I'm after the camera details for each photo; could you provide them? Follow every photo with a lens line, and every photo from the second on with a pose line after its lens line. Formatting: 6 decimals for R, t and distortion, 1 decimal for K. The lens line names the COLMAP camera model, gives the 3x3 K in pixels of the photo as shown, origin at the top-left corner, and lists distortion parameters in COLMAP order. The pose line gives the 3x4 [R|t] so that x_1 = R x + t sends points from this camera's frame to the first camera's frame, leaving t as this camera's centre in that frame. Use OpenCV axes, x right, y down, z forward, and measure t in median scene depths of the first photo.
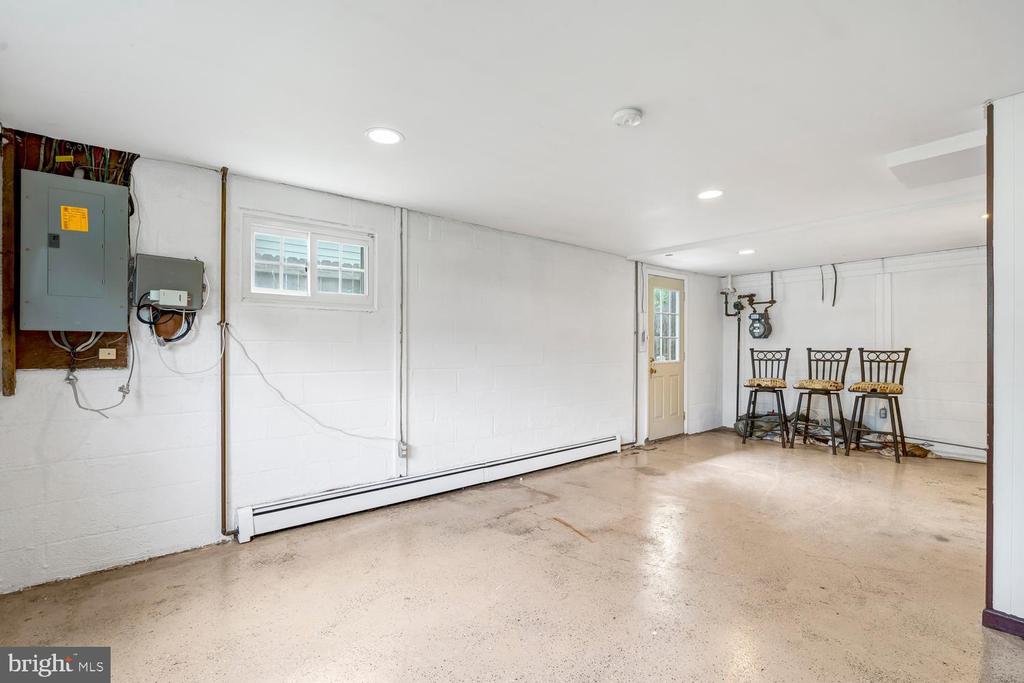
lens RADIAL K [[465.6, 0, 509.5], [0, 465.6, 349.6], [0, 0, 1]] dist [-0.000968, 0.001087]
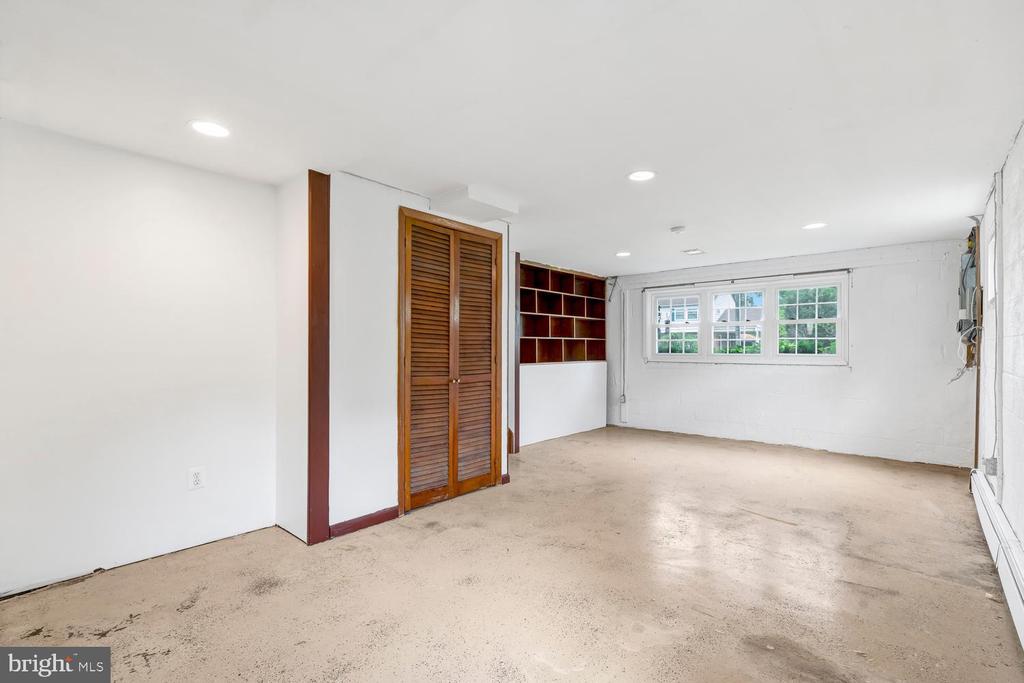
lens RADIAL K [[465.6, 0, 509.5], [0, 465.6, 349.6], [0, 0, 1]] dist [-0.000968, 0.001087]
pose [[-0.989370, -0.004103, -0.145359, 0.890961], [-0.004760, 0.999980, 0.004170, 0.004856], [0.145339, 0.004818, -0.989370, 2.029654]]
